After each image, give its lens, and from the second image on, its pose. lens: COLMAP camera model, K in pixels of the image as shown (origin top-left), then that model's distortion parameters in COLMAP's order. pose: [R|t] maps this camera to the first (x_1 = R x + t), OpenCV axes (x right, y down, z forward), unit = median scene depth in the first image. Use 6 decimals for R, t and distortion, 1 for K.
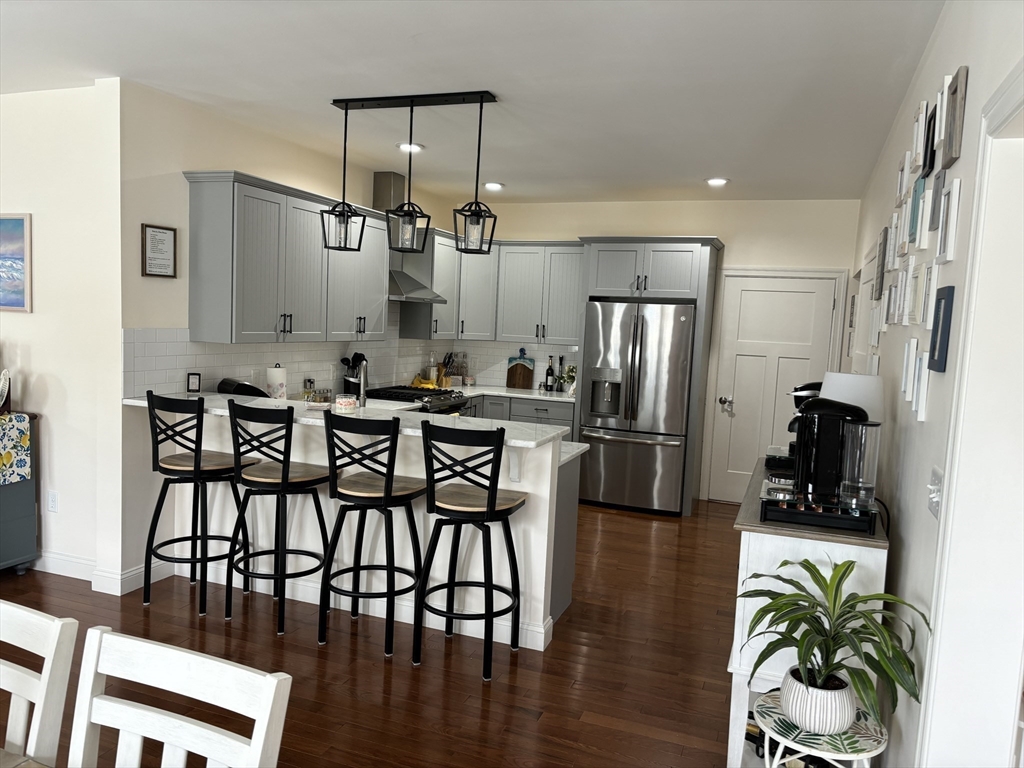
lens RADIAL K [[760.1, 0, 512.0], [0, 760.1, 384.0], [0, 0, 1]] dist [0.119192, -0.147154]
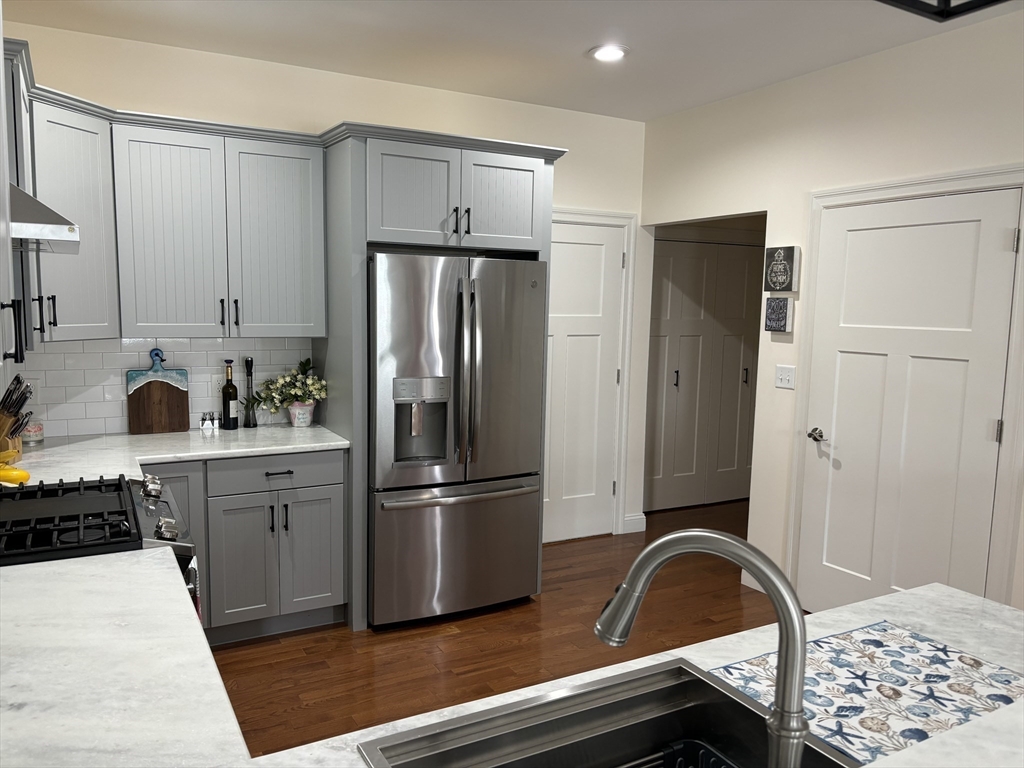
lens RADIAL K [[760.1, 0, 512.0], [0, 760.1, 384.0], [0, 0, 1]] dist [0.119192, -0.147154]
pose [[0.654819, -0.117401, 0.746611, -0.216650], [0.076450, 0.993084, 0.089107, -0.053825], [-0.751909, -0.001270, 0.659266, 0.538596]]
